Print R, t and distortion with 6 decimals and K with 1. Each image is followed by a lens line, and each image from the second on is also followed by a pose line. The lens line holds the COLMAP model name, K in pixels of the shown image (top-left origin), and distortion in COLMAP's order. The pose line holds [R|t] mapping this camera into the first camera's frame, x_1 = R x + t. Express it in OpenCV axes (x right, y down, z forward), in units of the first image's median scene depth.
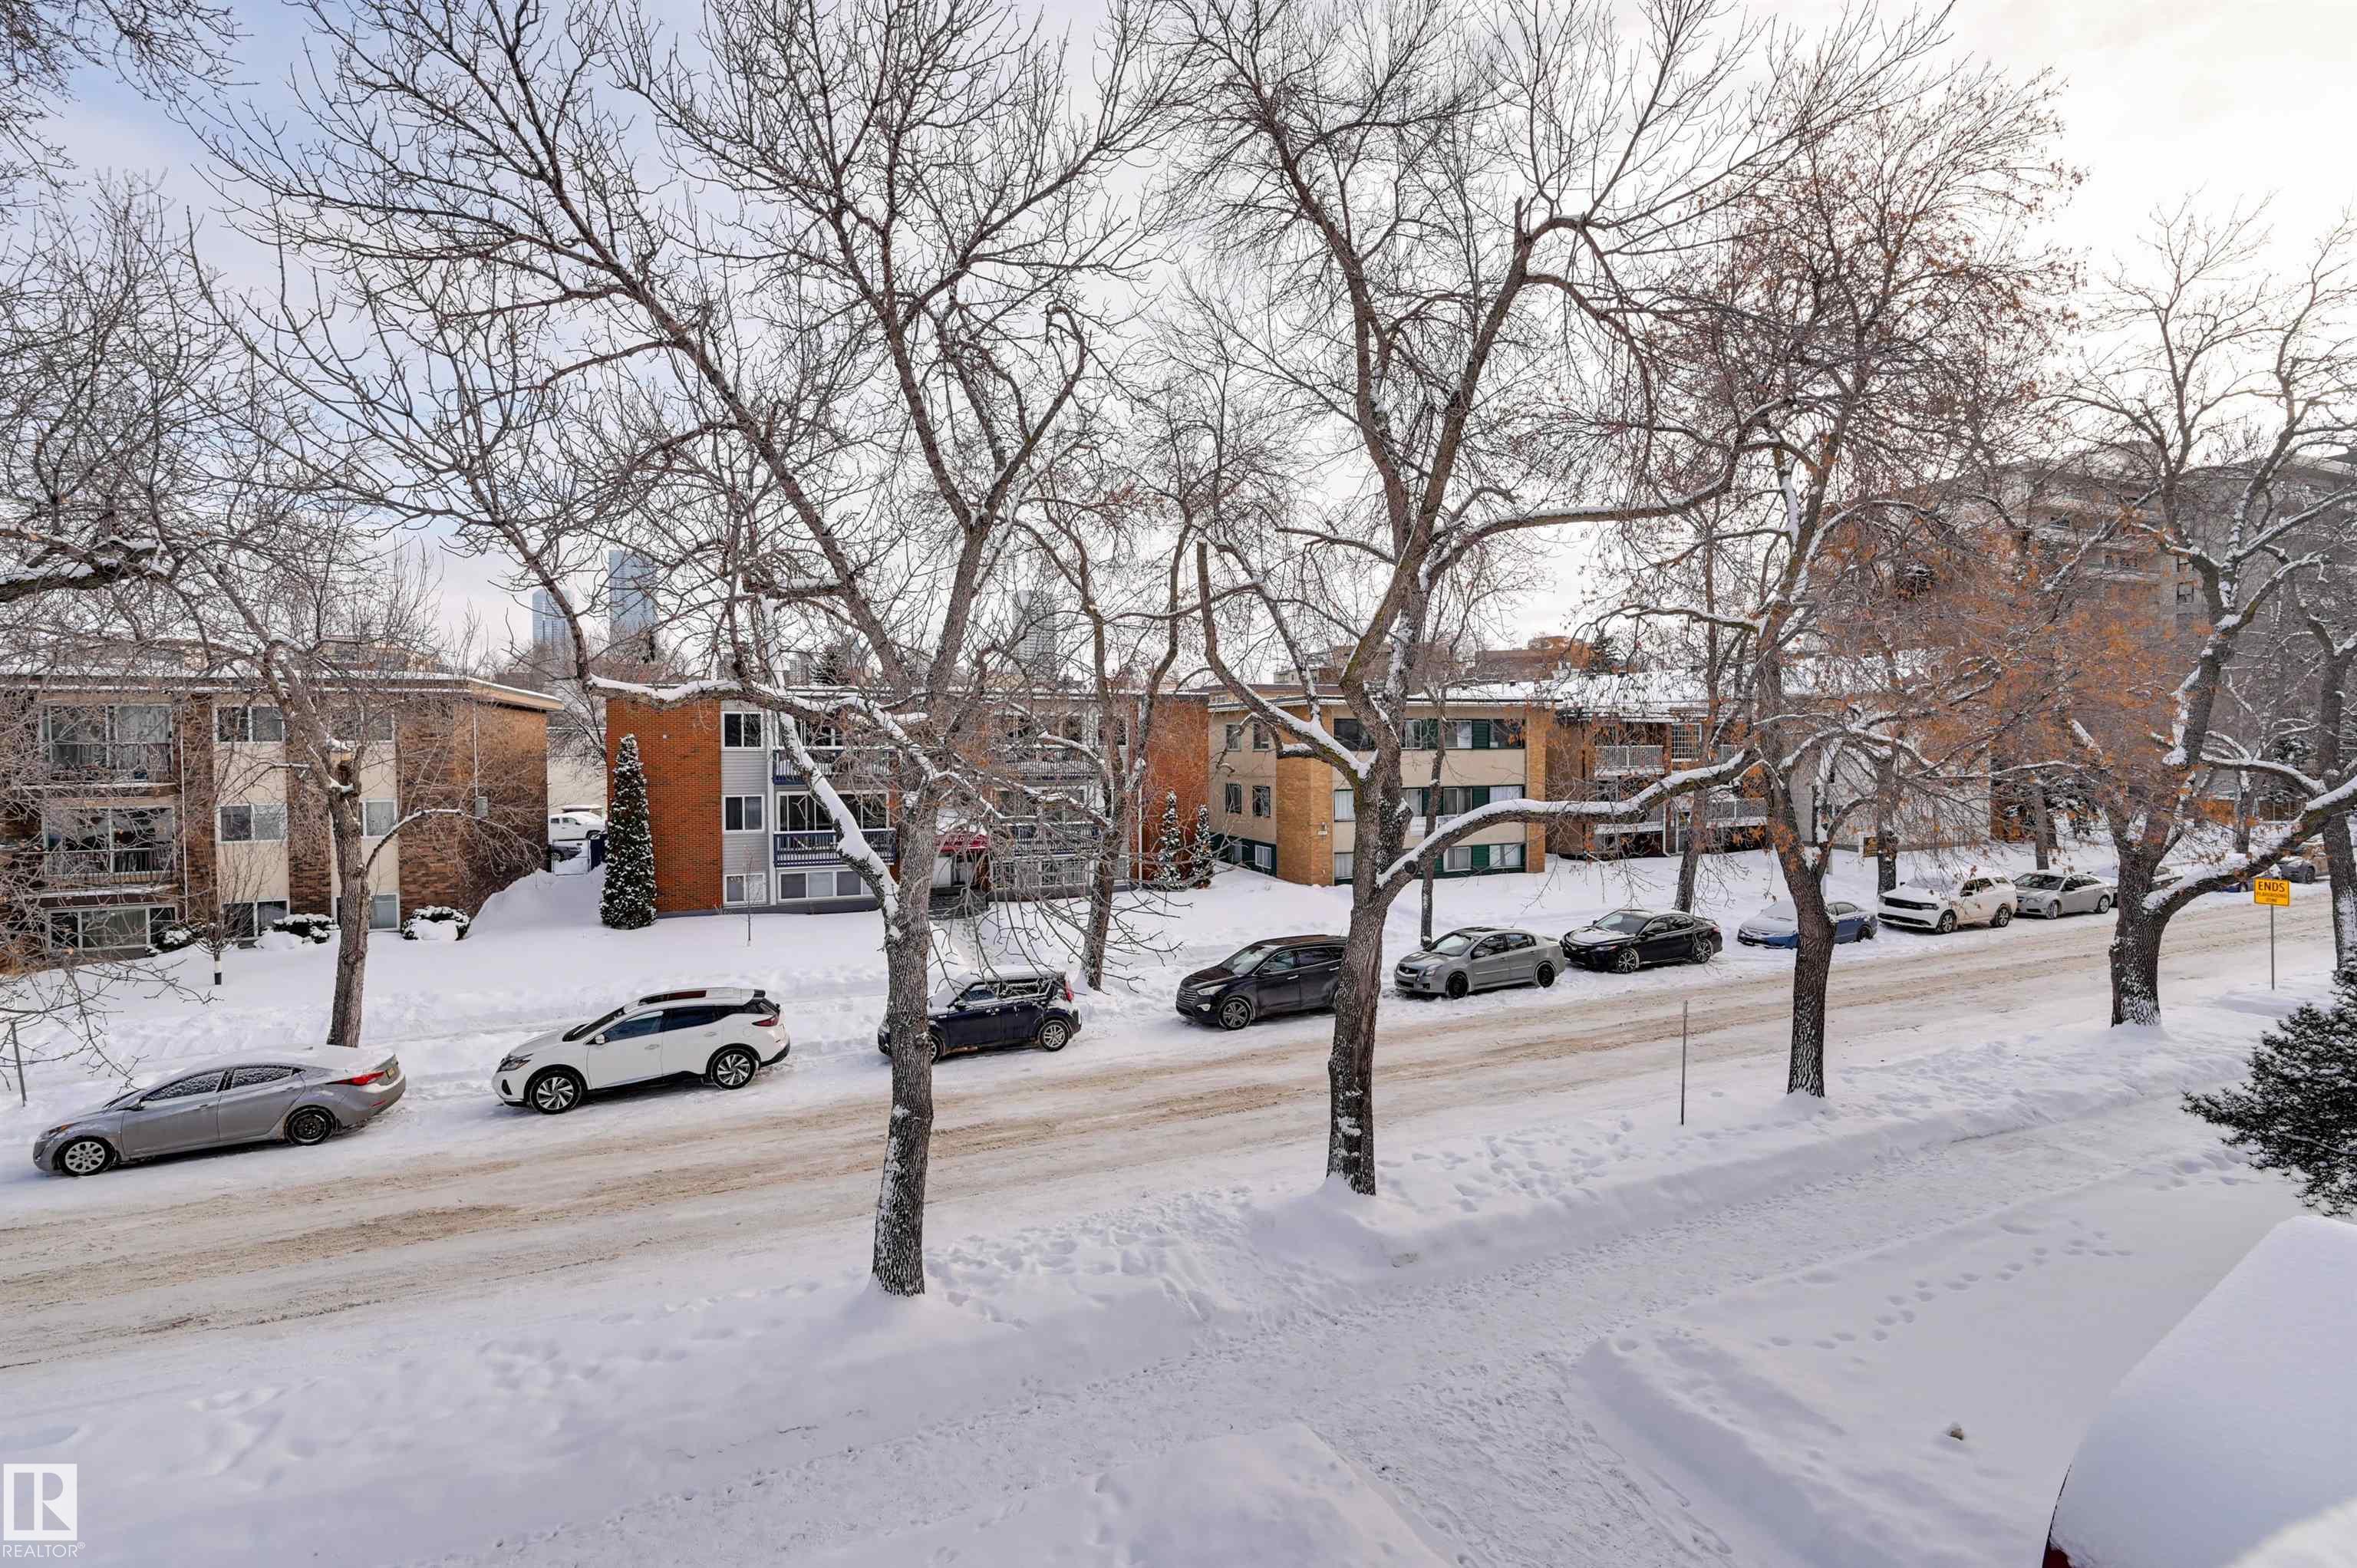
lens RADIAL K [[1012.3, 0, 1179.7], [0, 1012.3, 765.7], [0, 0, 1]] dist [-0.002120, -0.000146]
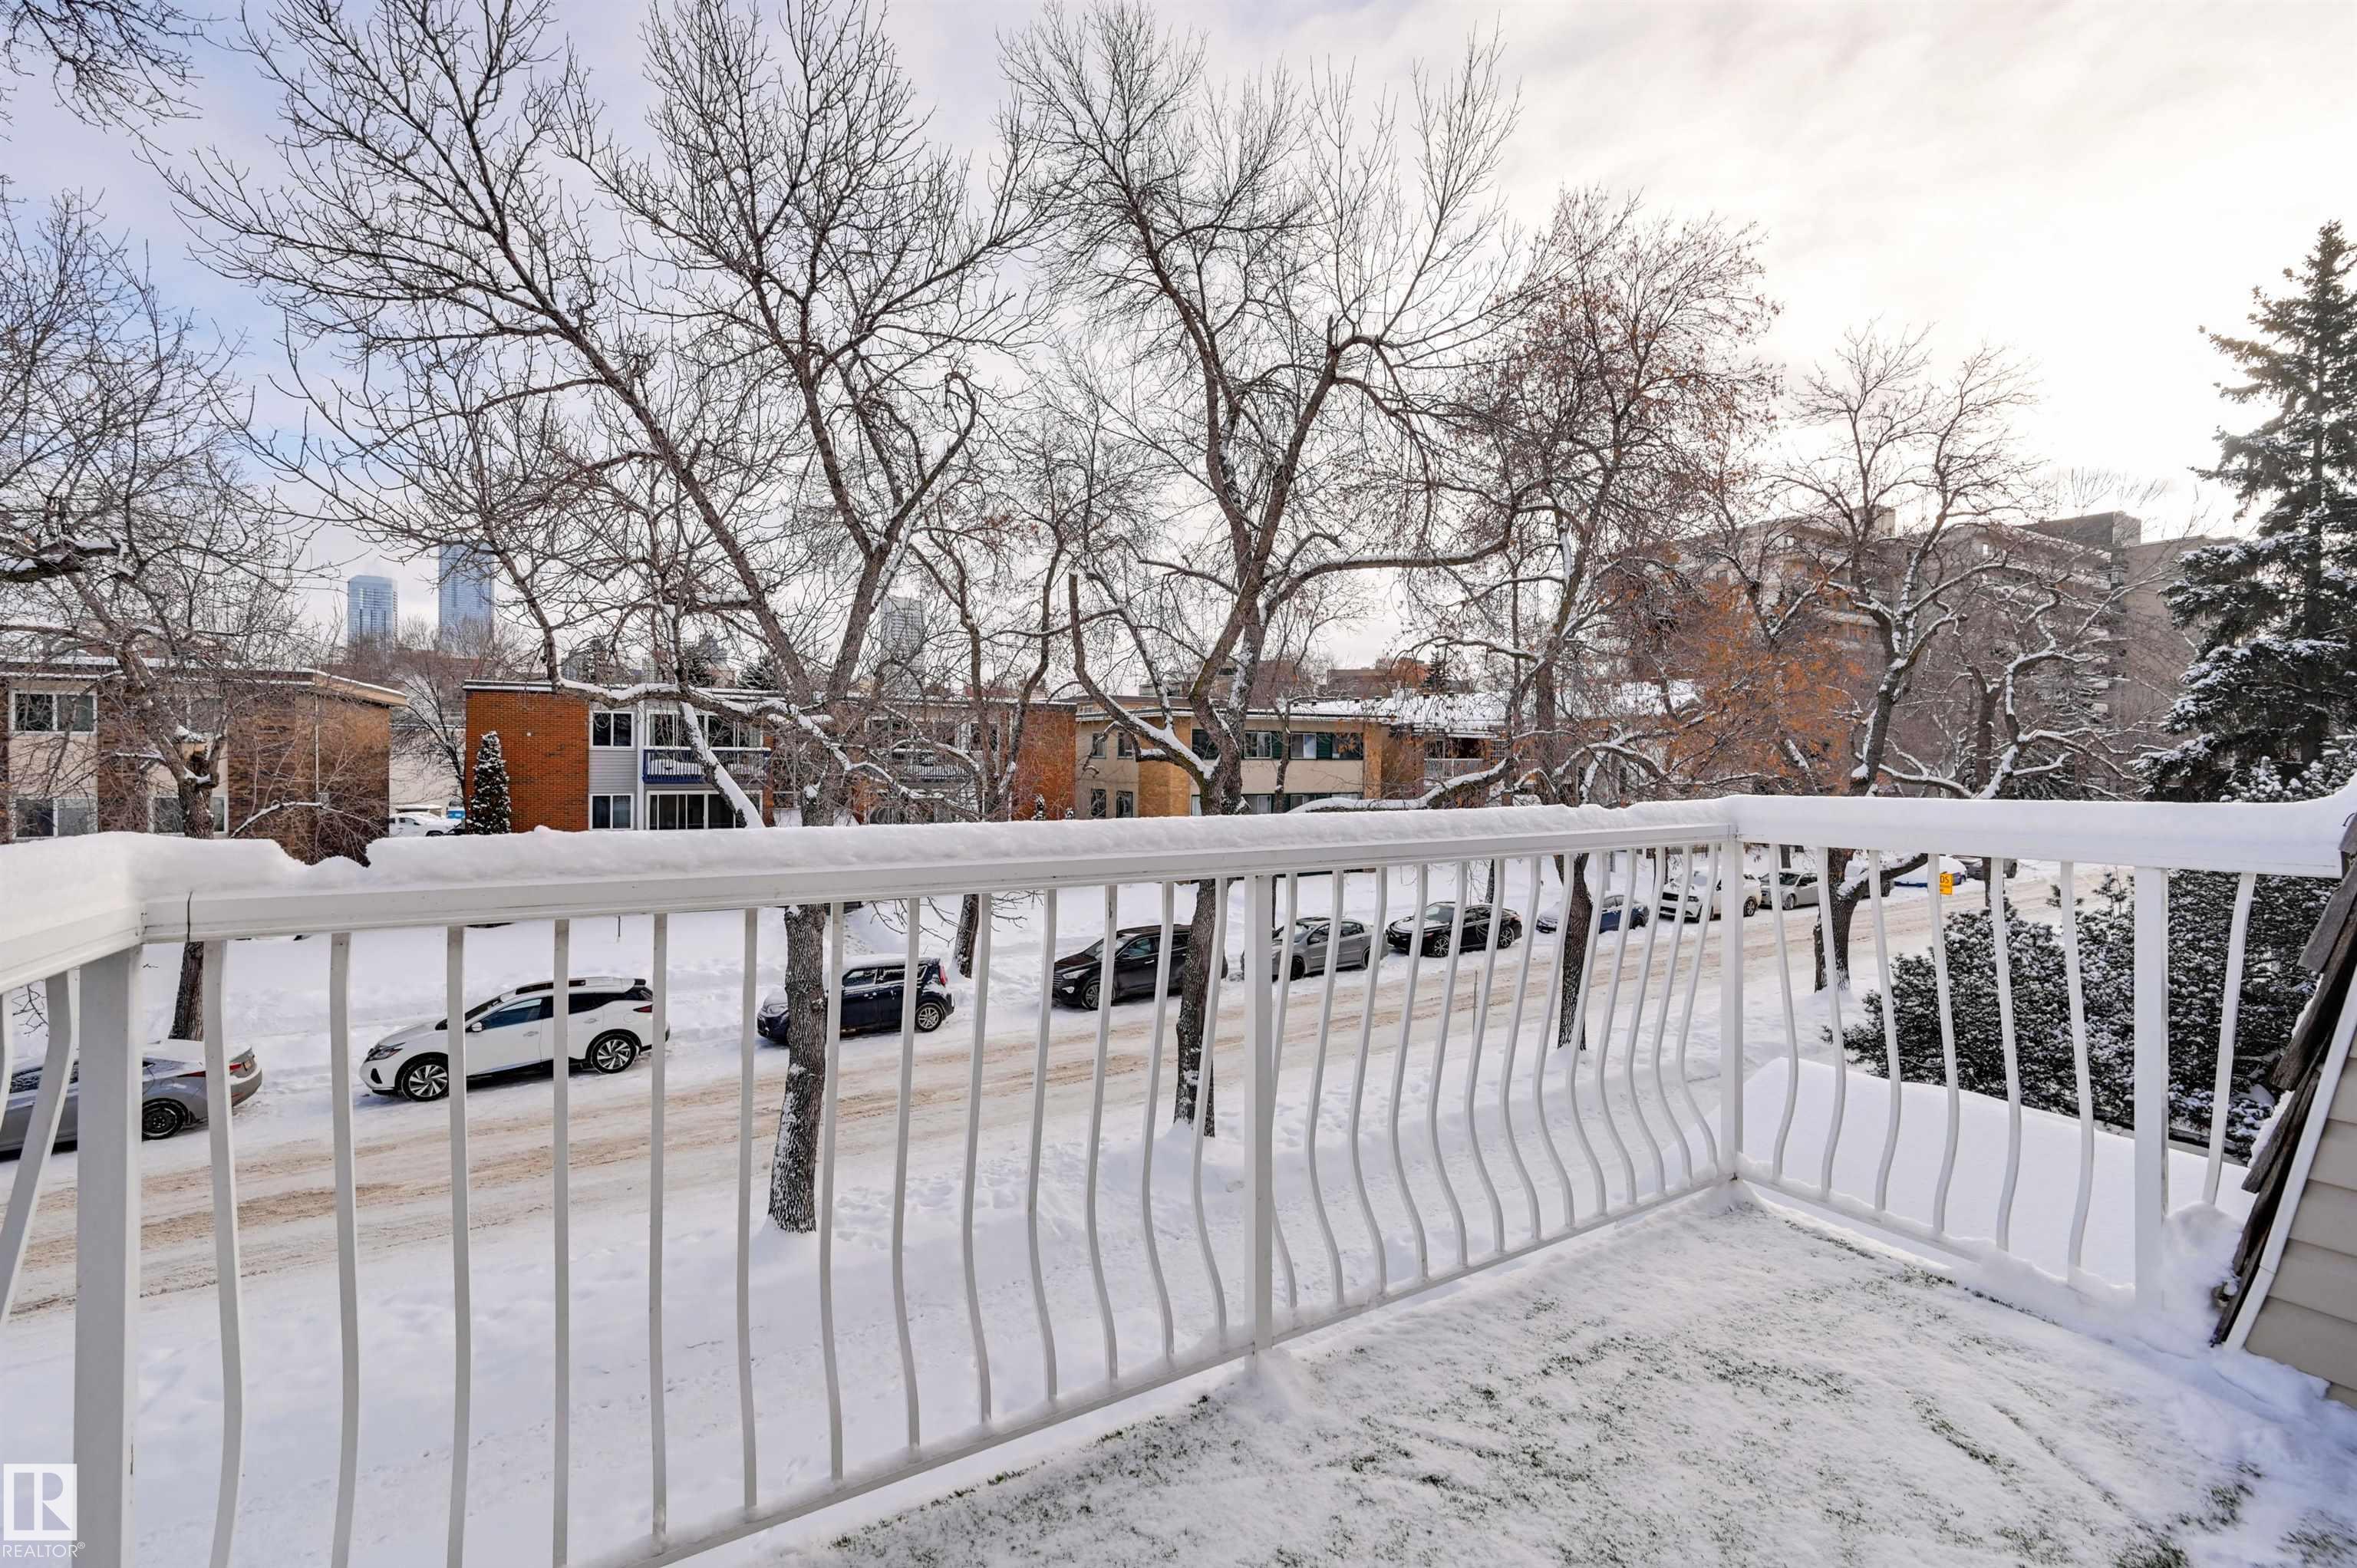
lens RADIAL K [[1152.7, 0, 1173.7], [0, 1152.7, 775.9], [0, 0, 1]] dist [0.003079, 0.000747]
pose [[0.993294, 0.015003, 0.114636, -0.011166], [-0.013955, 0.999853, -0.009943, 0.021513], [-0.114768, 0.008277, 0.993358, -0.304004]]
